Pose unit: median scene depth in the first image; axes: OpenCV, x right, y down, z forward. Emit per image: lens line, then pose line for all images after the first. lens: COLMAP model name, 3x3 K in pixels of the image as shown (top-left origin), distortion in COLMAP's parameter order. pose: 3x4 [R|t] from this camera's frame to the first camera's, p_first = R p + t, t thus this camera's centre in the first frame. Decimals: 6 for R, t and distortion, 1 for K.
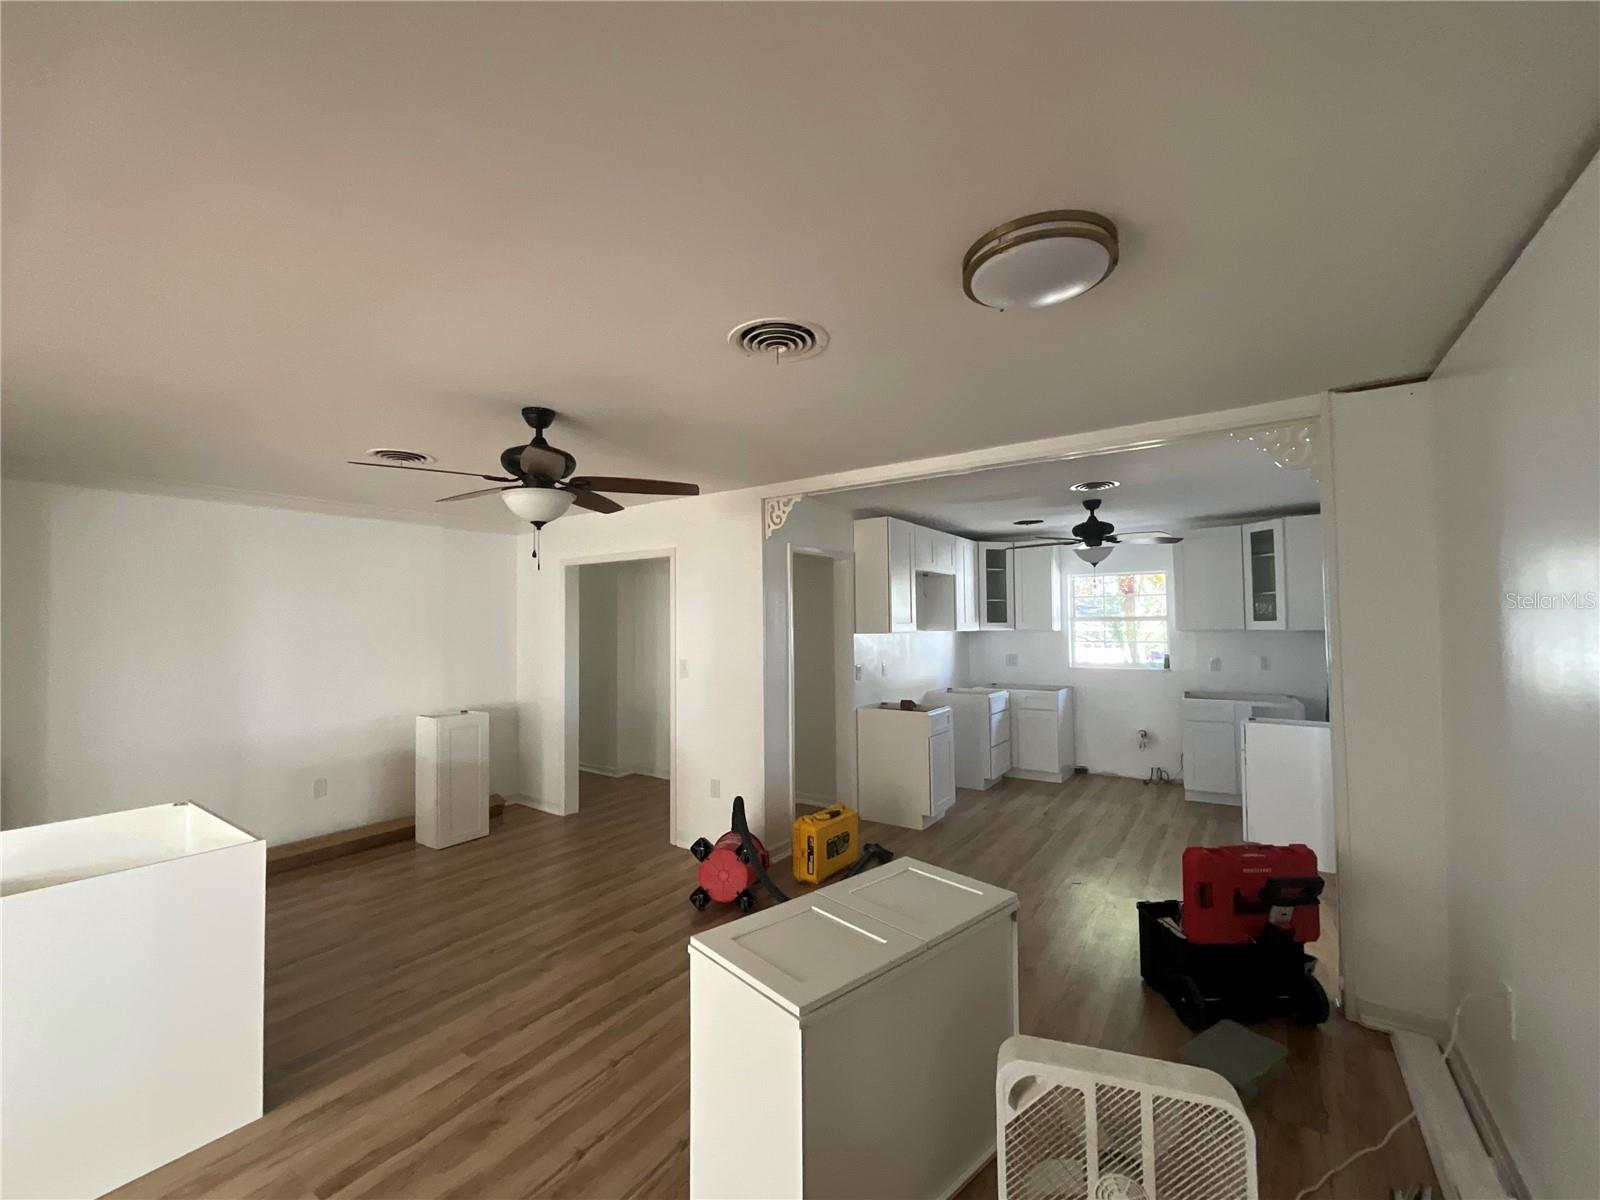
lens RADIAL K [[652.4, 0, 797.1], [0, 652.4, 599.9], [0, 0, 1]] dist [-0.006666, 0.000809]
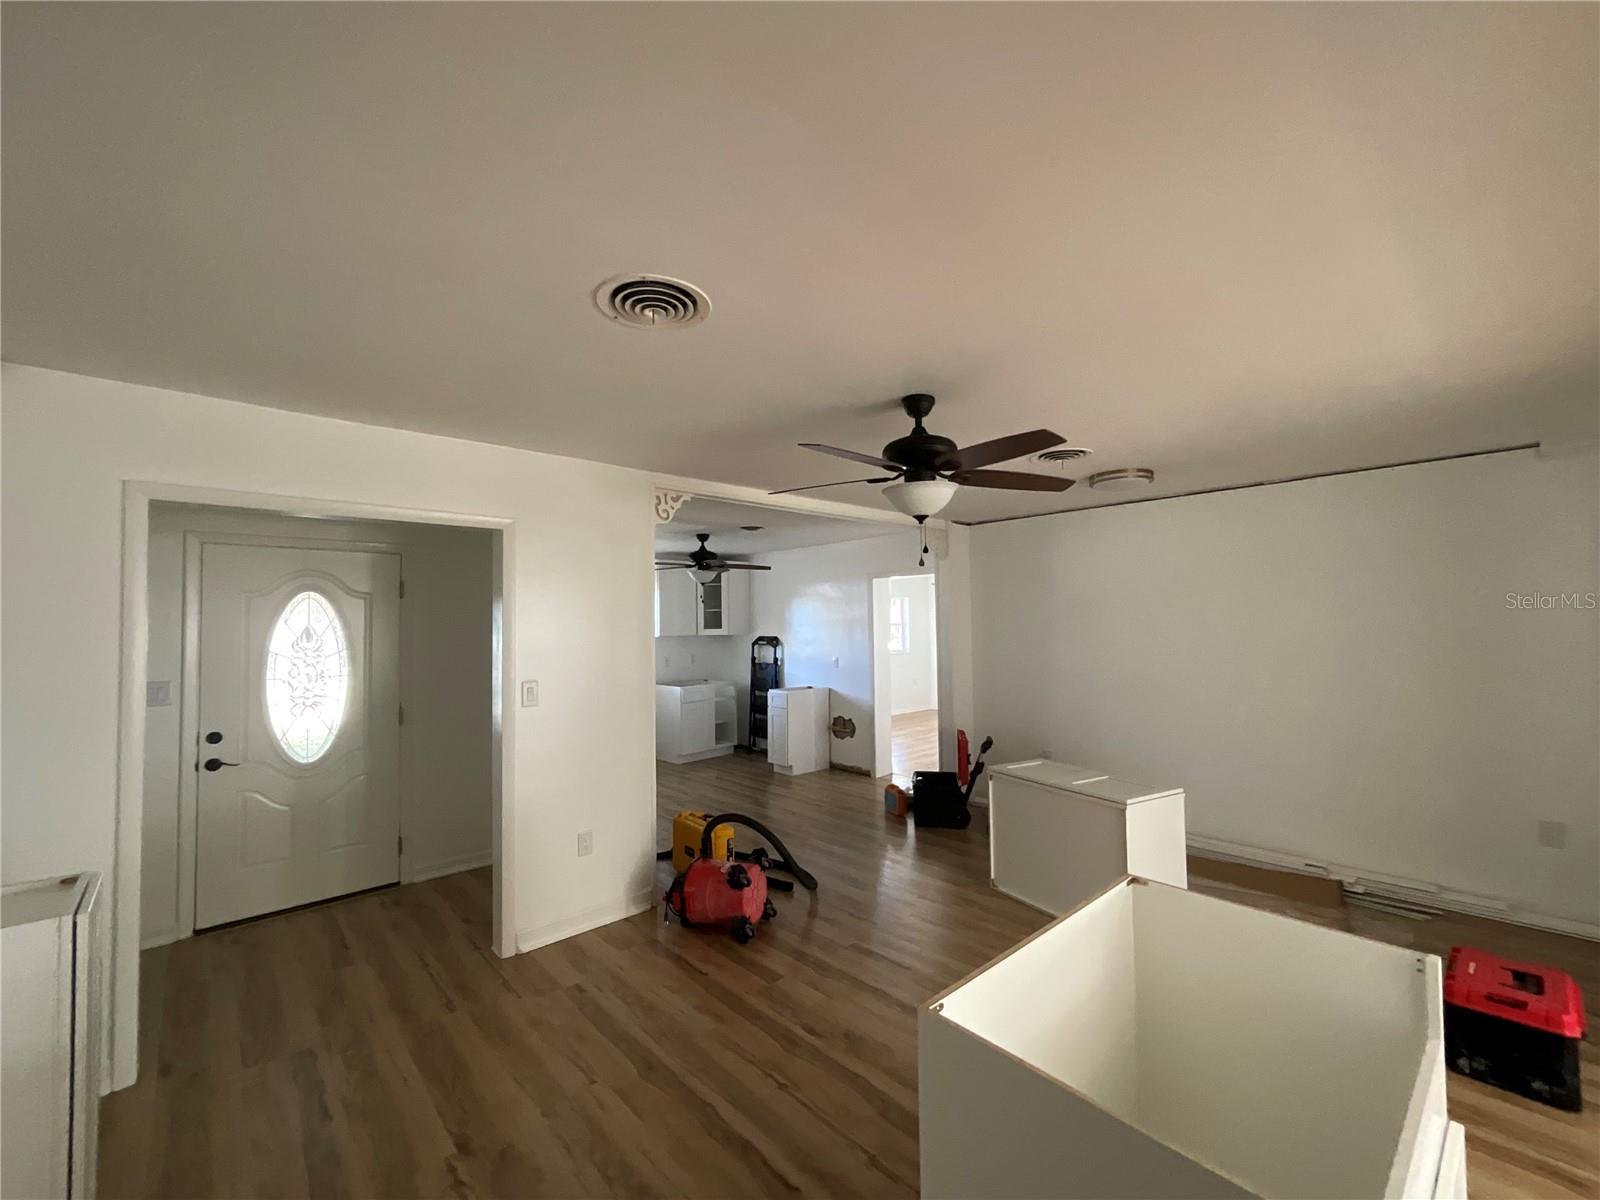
lens RADIAL K [[652.4, 0, 797.1], [0, 652.4, 599.9], [0, 0, 1]] dist [-0.006666, 0.000809]
pose [[0.234344, 0.044686, 0.971126, -0.867313], [-0.020476, 0.998948, -0.041025, 0.030032], [-0.971938, -0.010271, 0.235012, 0.608654]]
